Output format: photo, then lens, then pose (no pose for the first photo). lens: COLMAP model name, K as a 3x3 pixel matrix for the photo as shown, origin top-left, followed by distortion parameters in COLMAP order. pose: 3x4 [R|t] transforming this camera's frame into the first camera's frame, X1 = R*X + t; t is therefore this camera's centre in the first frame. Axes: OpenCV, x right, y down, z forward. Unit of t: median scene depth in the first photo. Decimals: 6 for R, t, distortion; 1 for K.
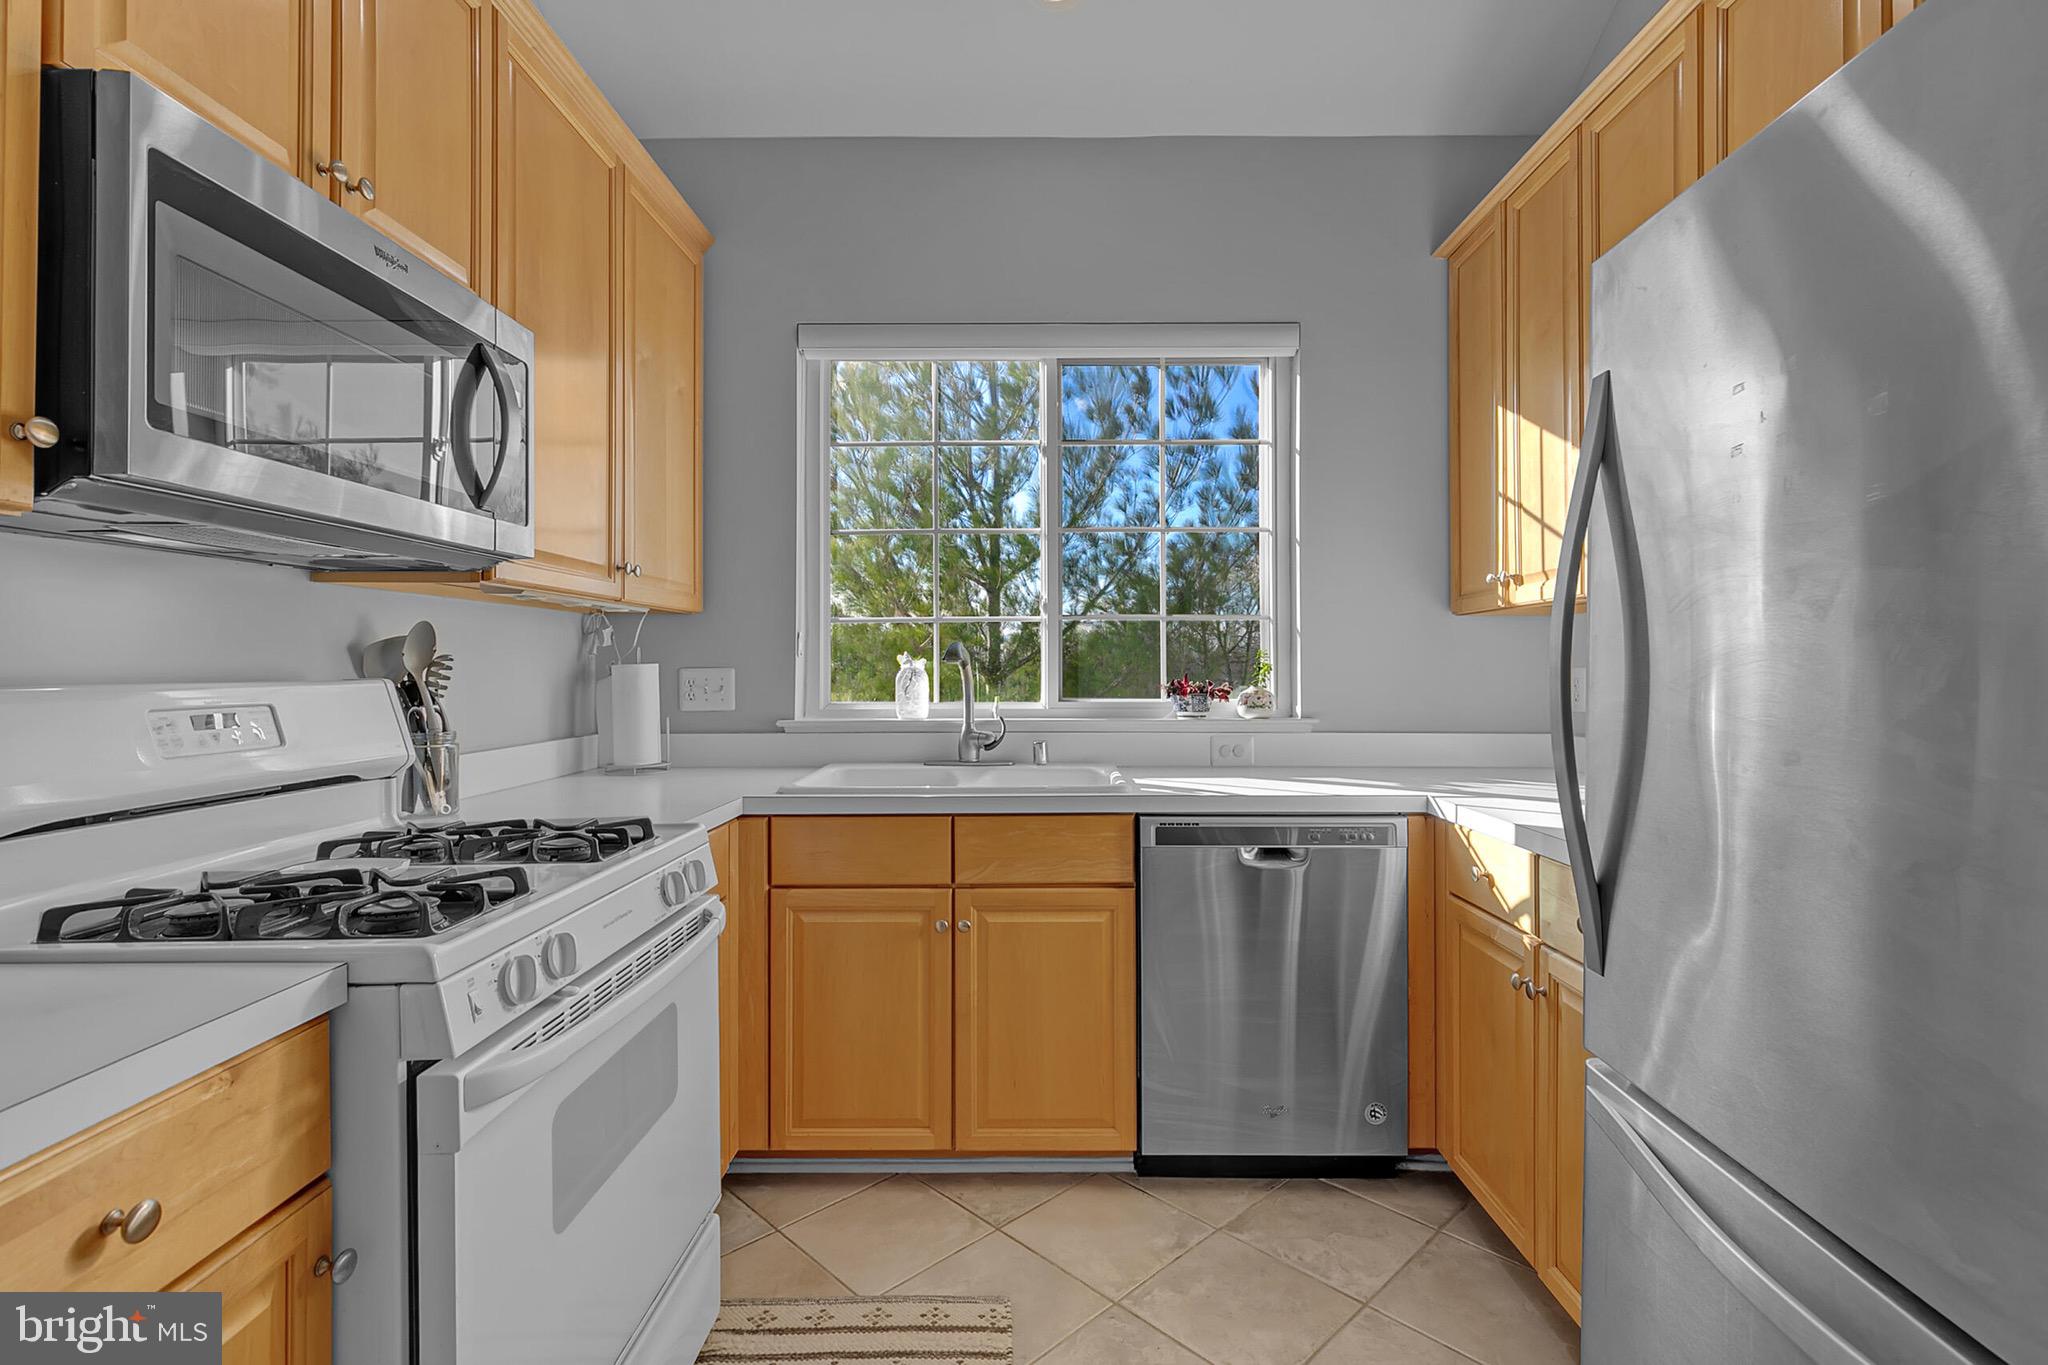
lens RADIAL K [[943.9, 0, 1050.3], [0, 943.9, 680.8], [0, 0, 1]] dist [-0.000959, -0.000129]
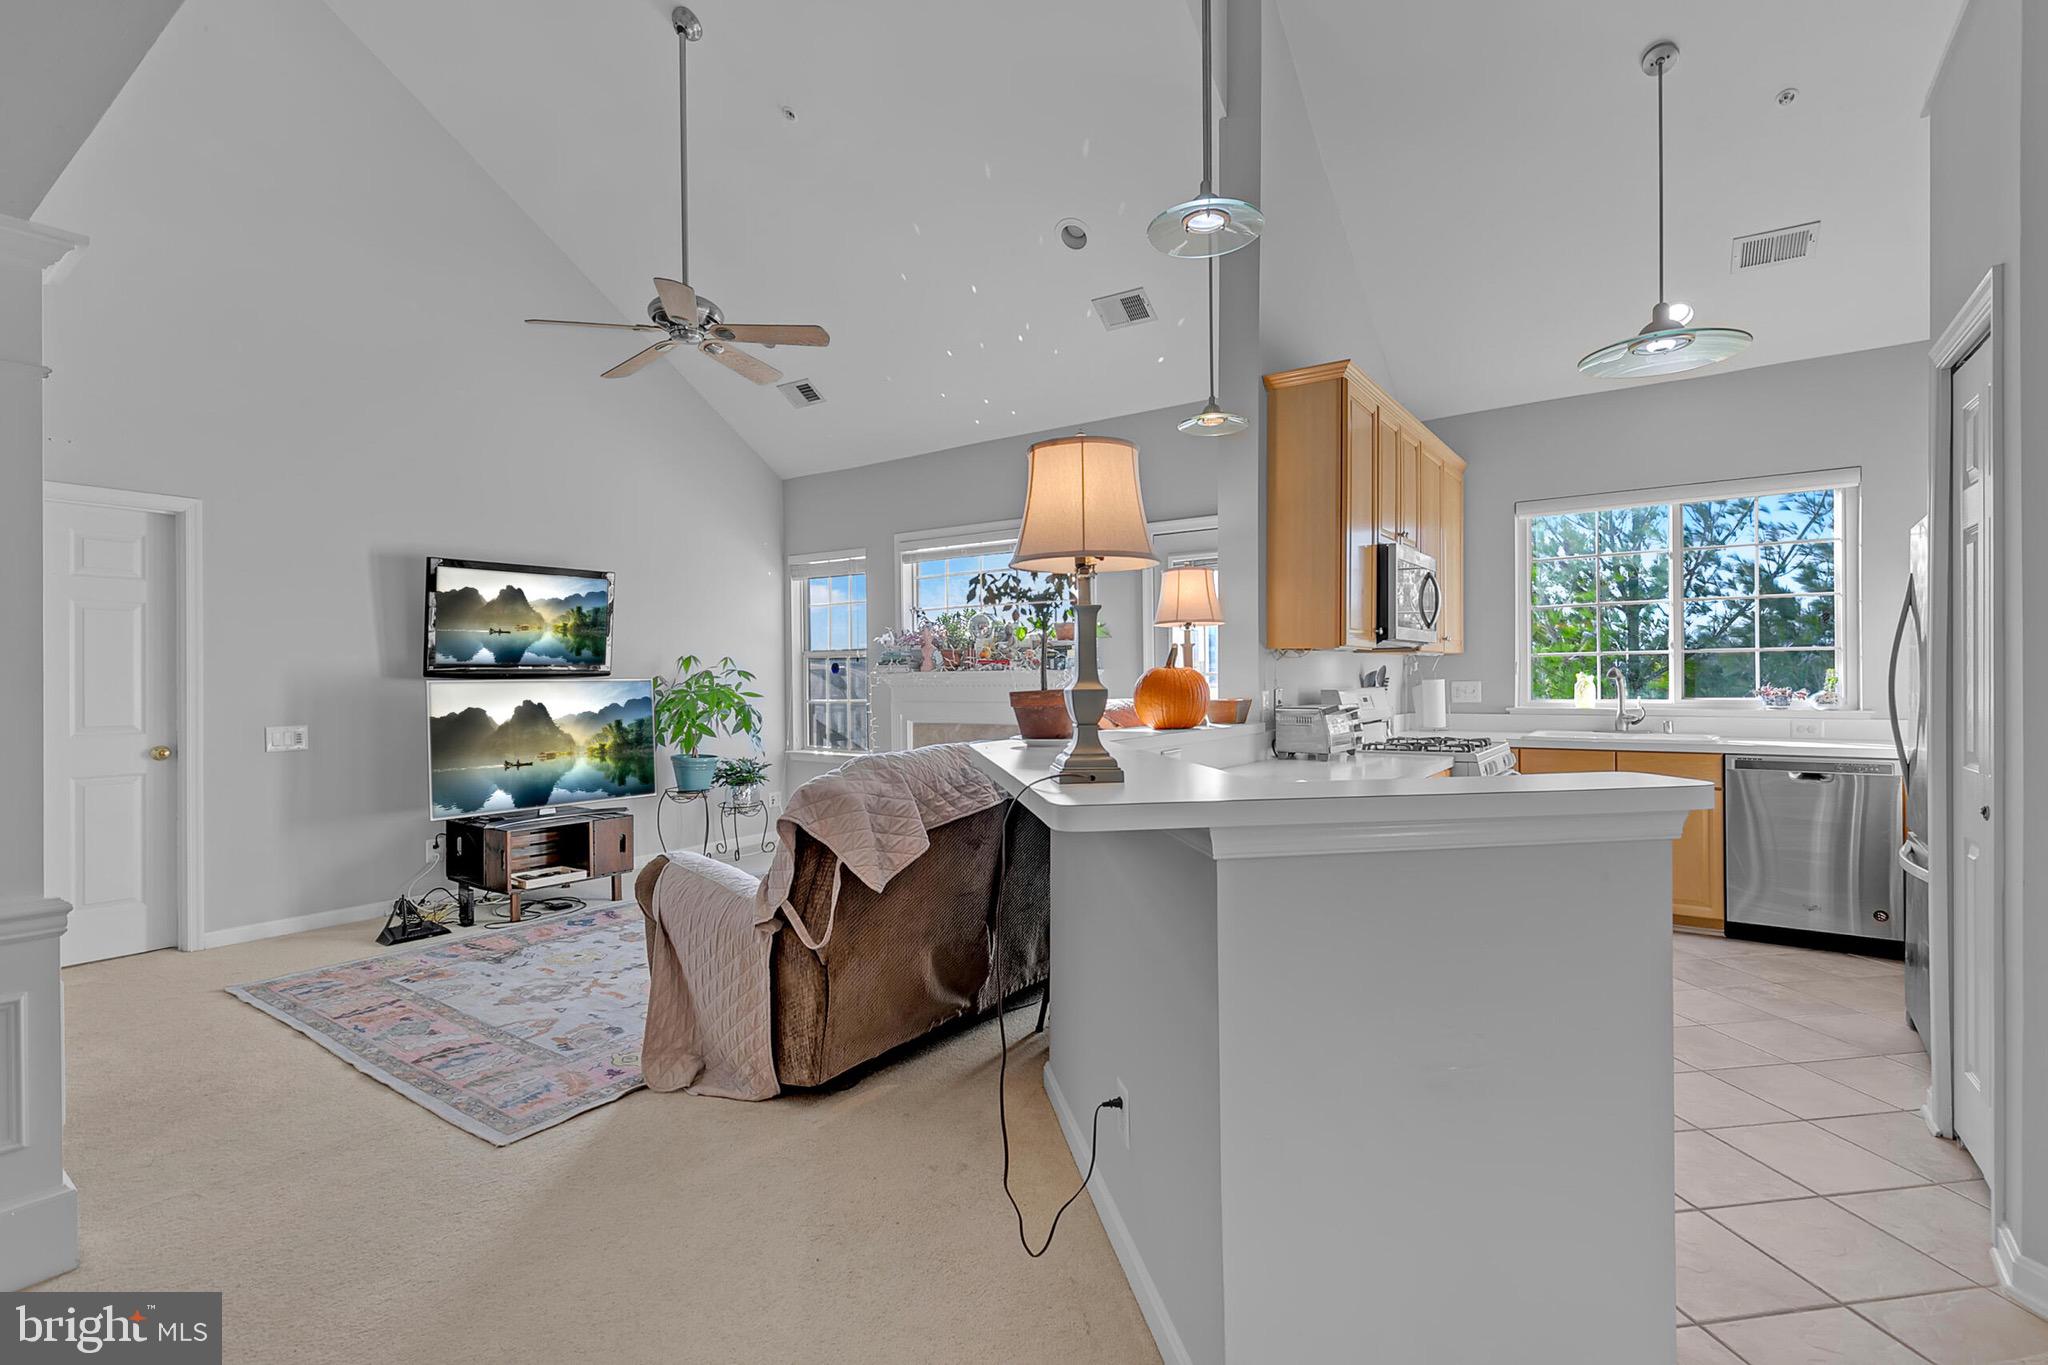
lens RADIAL K [[941.6, 0, 1021.3], [0, 941.6, 689.8], [0, 0, 1]] dist [0.003341, -0.000213]
pose [[0.808333, 0.000860, -0.588724, 0.059693], [0.001749, 0.999991, 0.003861, -0.005286], [0.588722, -0.004150, 0.808325, -1.382929]]
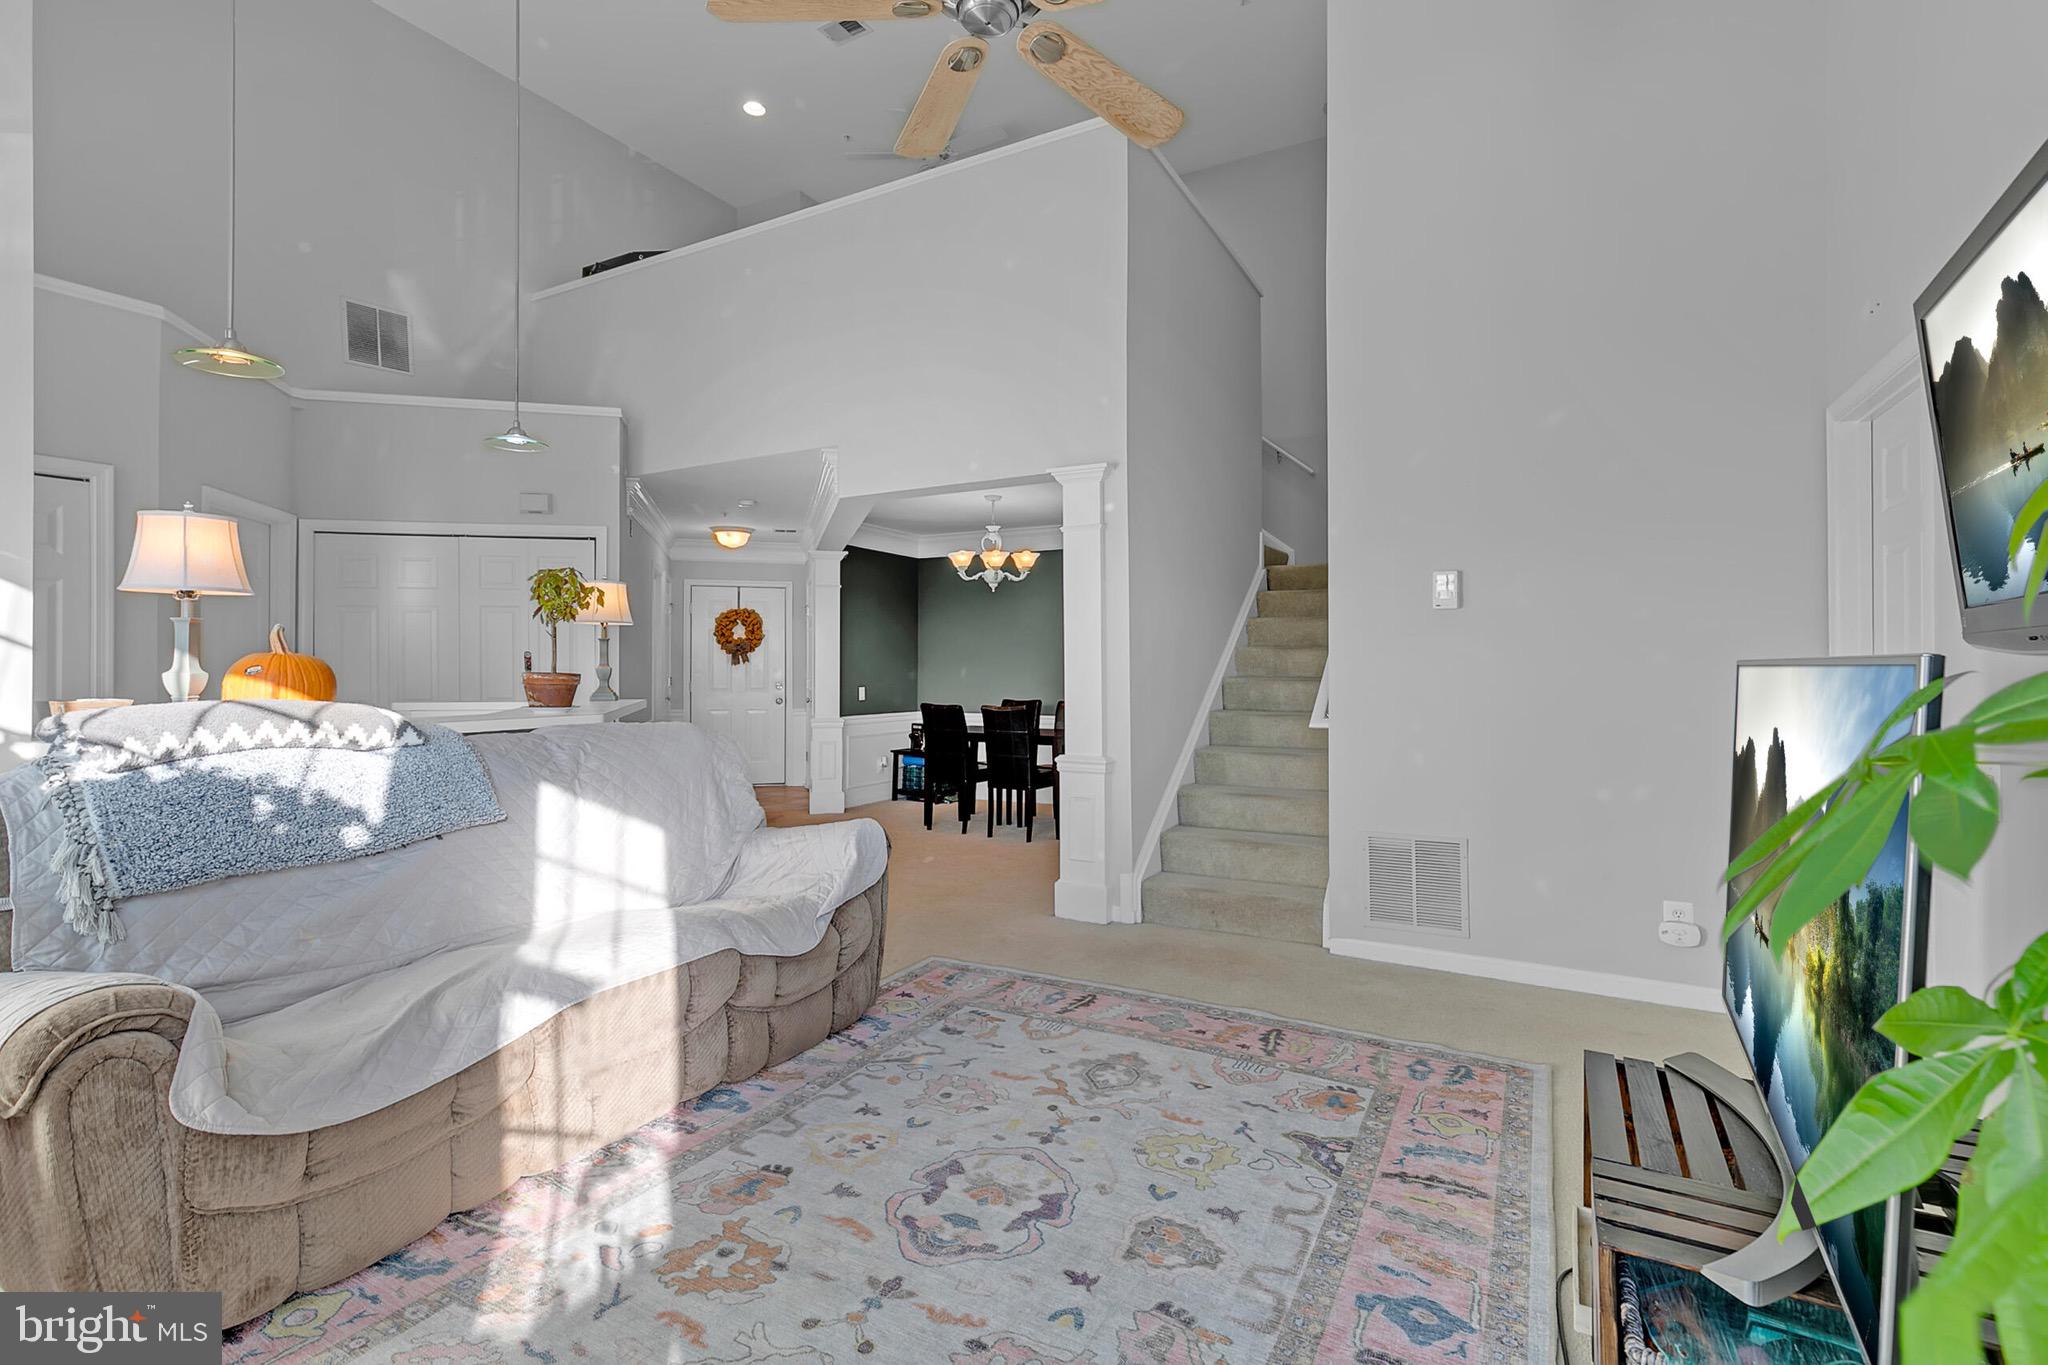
lens RADIAL K [[922.2, 0, 1027.1], [0, 922.2, 660.0], [0, 0, 1]] dist [0.002305, 0.000005]
pose [[-0.876594, 0.003975, 0.481215, -2.013559], [0.007995, 0.999948, 0.006304, -0.024755], [-0.481165, 0.009373, -0.876580, 0.509917]]
